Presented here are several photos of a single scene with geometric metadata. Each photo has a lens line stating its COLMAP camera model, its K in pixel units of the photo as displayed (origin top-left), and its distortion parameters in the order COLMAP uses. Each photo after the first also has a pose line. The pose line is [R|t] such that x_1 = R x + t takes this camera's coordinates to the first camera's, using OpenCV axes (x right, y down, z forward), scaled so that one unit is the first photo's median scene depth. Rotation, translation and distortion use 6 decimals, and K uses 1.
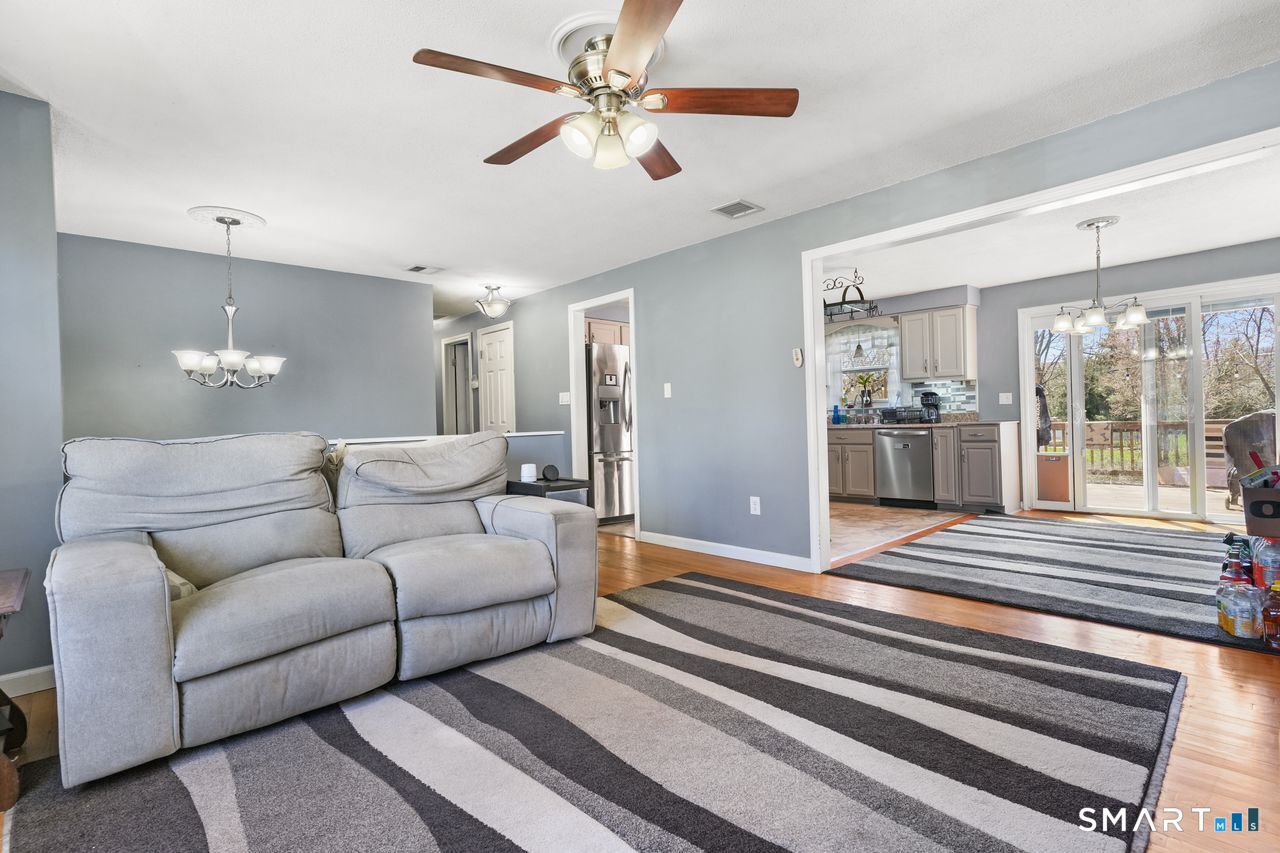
lens RADIAL K [[604.6, 0, 646.3], [0, 604.6, 425.6], [0, 0, 1]] dist [-0.003438, -0.000164]
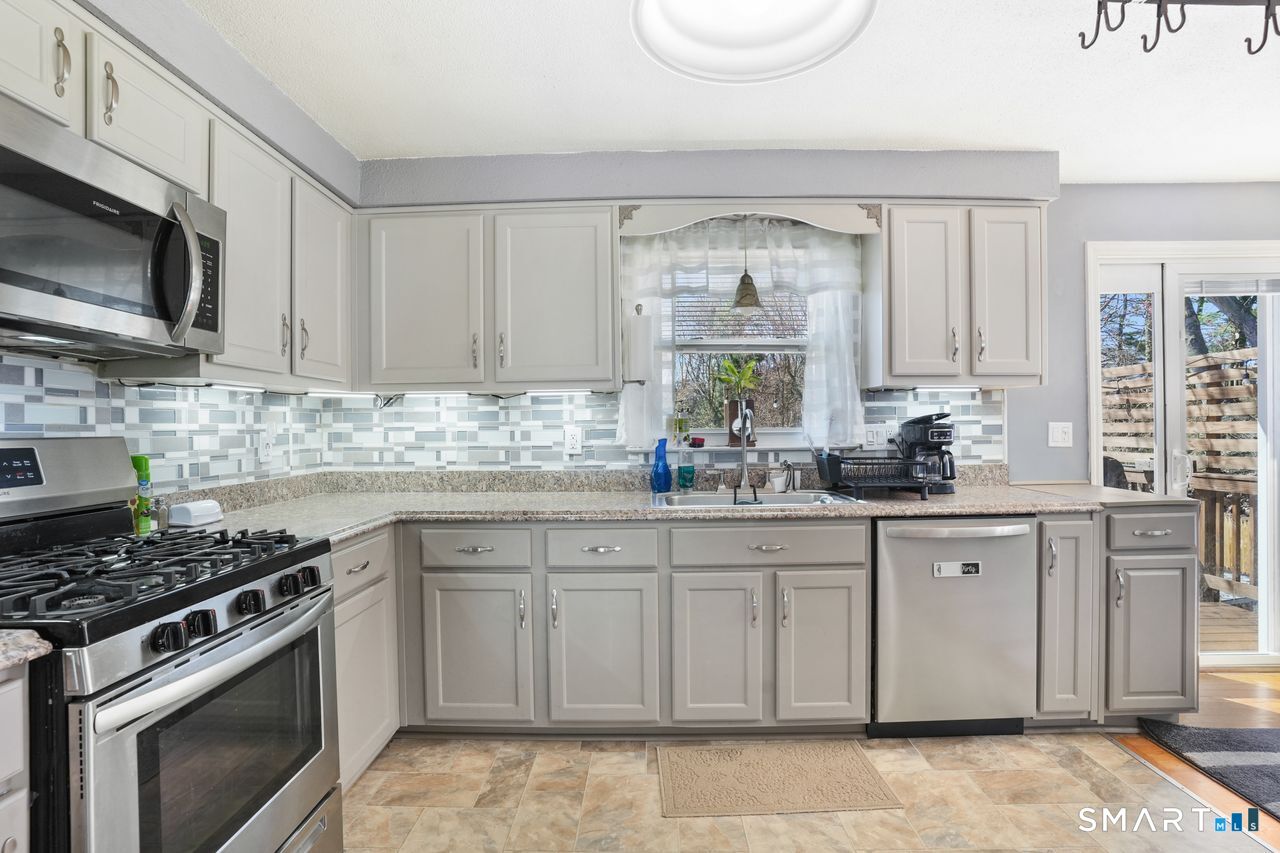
lens RADIAL K [[621.1, 0, 649.8], [0, 621.1, 428.3], [0, 0, 1]] dist [-0.064144, 0.019923]
pose [[0.698557, 0.019482, 0.715289, 0.050969], [-0.004931, 0.999737, -0.022413, -0.034699], [-0.715537, 0.012130, 0.698469, 0.828337]]
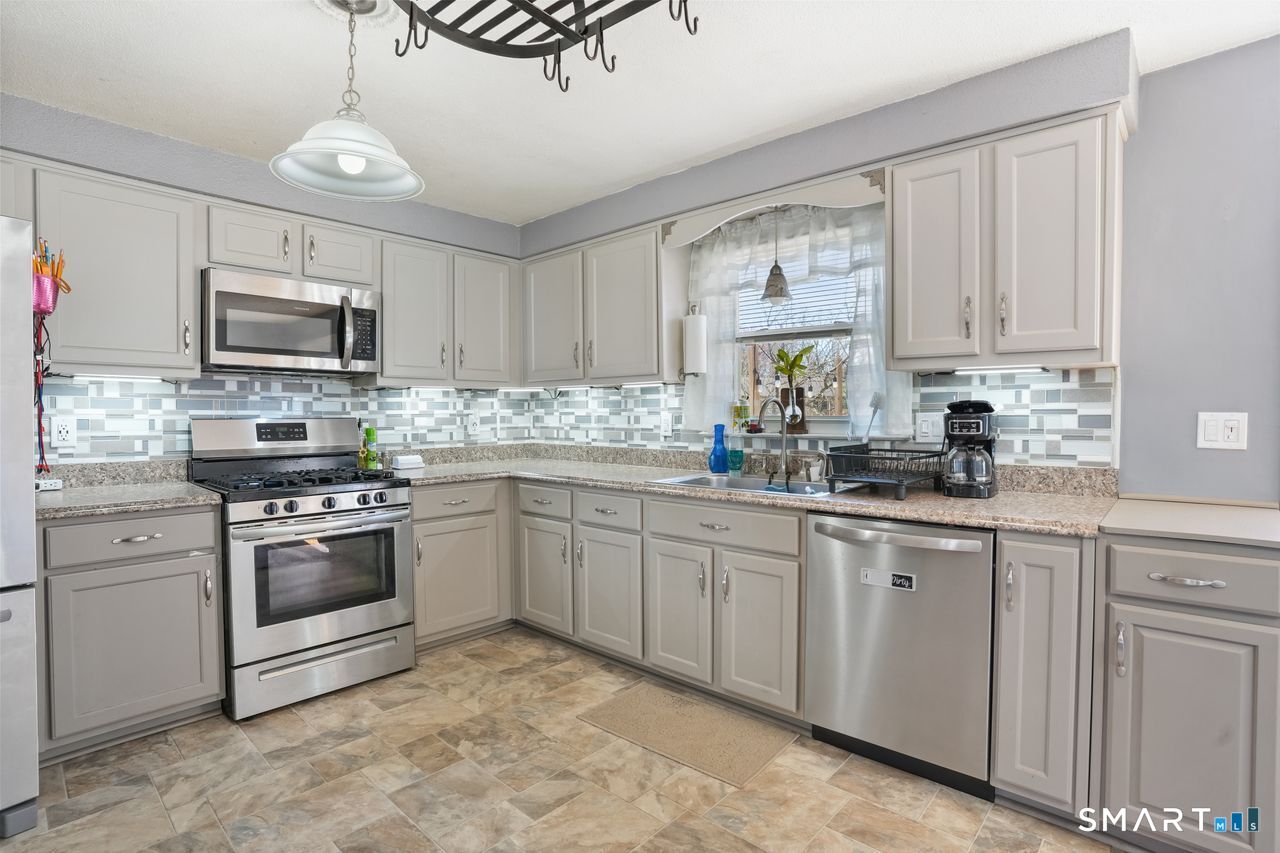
lens RADIAL K [[621.1, 0, 650.9], [0, 621.1, 427.2], [0, 0, 1]] dist [-0.064144, 0.019923]
pose [[0.996385, 0.021891, 0.082080, 0.261041], [-0.023223, 0.999613, 0.015317, -0.040838], [-0.081713, -0.017168, 0.996508, 0.664007]]
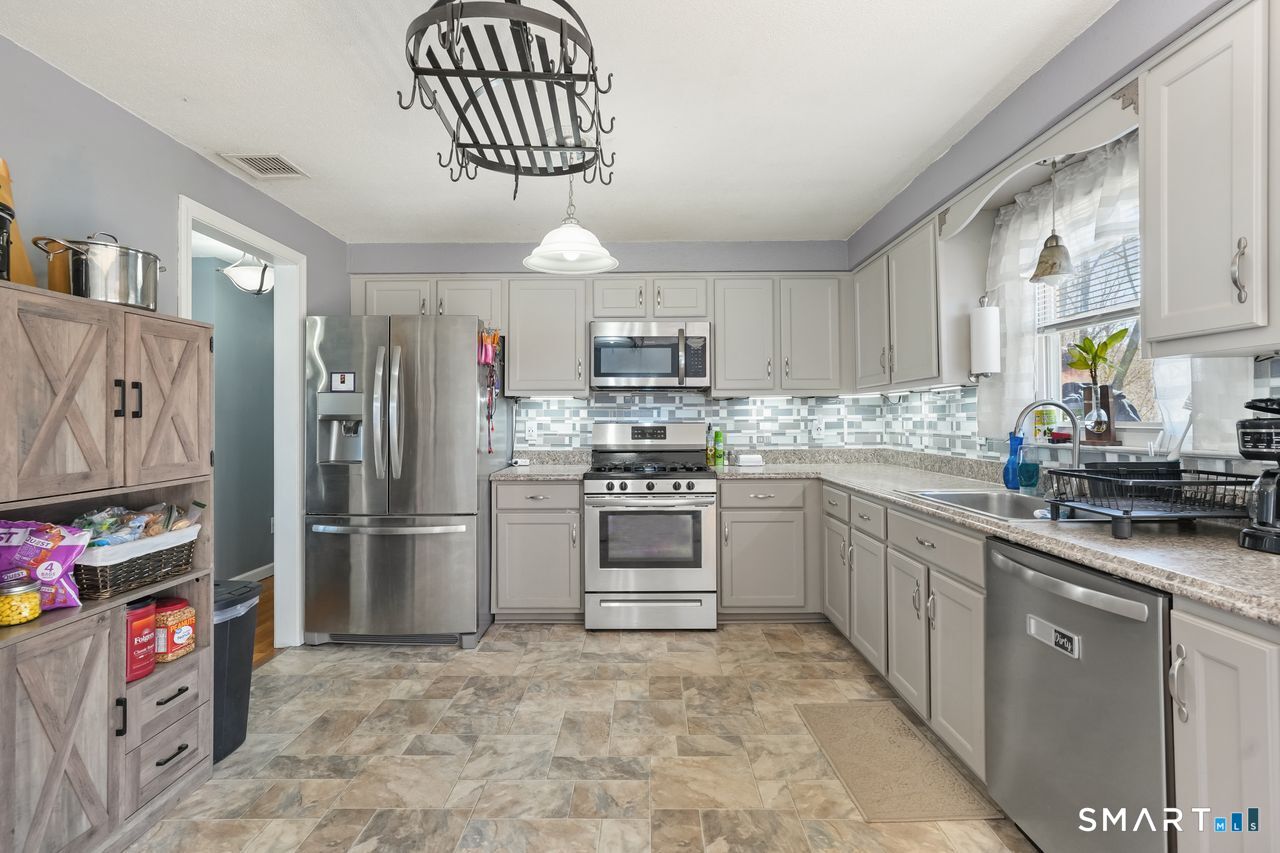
lens RADIAL K [[621.1, 0, 631.9], [0, 621.1, 412.9], [0, 0, 1]] dist [-0.064144, 0.019923]
pose [[0.714463, 0.015111, -0.699510, 0.437691], [-0.016645, 0.999851, 0.004598, -0.046507], [0.699475, 0.008359, 0.714608, 0.678068]]
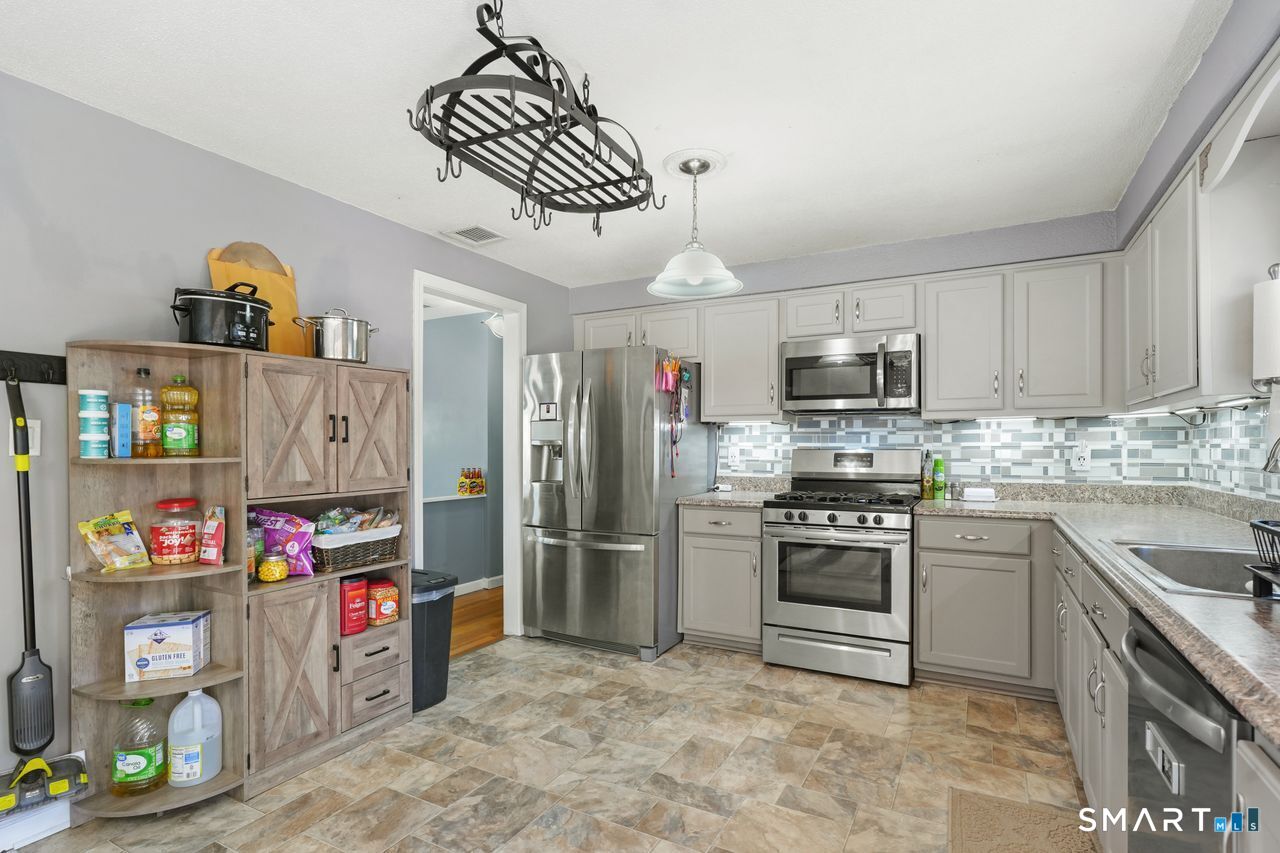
lens RADIAL K [[621.1, 0, 613.3], [0, 621.1, 449.5], [0, 0, 1]] dist [-0.064144, 0.019923]
pose [[0.269589, 0.029449, -0.962525, 0.492963], [-0.010014, 0.999564, 0.027777, -0.047064], [0.962923, 0.002150, 0.269767, 0.766853]]
